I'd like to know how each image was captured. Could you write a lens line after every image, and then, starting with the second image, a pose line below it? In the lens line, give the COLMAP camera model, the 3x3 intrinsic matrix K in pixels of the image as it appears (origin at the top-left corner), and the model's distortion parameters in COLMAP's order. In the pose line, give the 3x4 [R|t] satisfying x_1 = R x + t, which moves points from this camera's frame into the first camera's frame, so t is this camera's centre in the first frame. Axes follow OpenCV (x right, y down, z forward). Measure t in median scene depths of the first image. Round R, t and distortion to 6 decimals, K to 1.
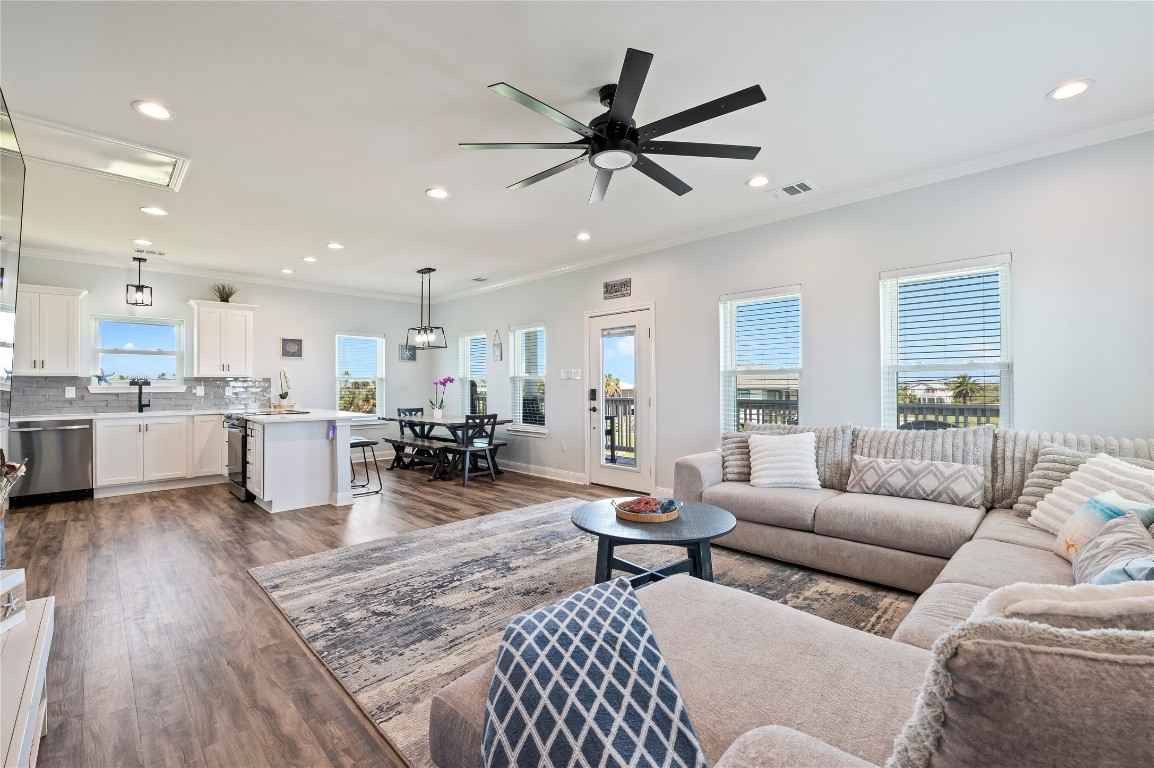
lens RADIAL K [[503.5, 0, 575.3], [0, 503.5, 379.4], [0, 0, 1]] dist [0.013618, -0.000727]
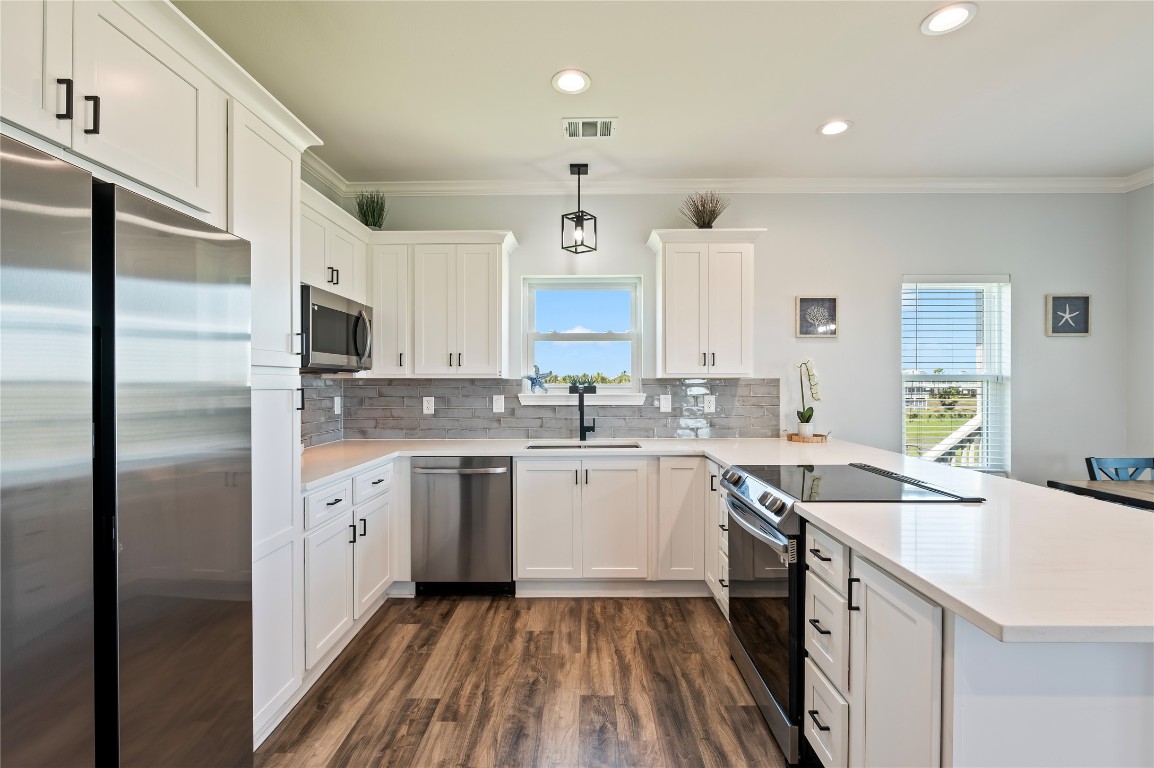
lens RADIAL K [[522.4, 0, 577.0], [0, 522.4, 384.0], [0, 0, 1]] dist [-0.001142, -0.000151]
pose [[0.709015, 0.004433, -0.705180, -0.446579], [0.006117, 0.999904, 0.012436, -0.005832], [0.705167, -0.013131, 0.708920, 0.580596]]
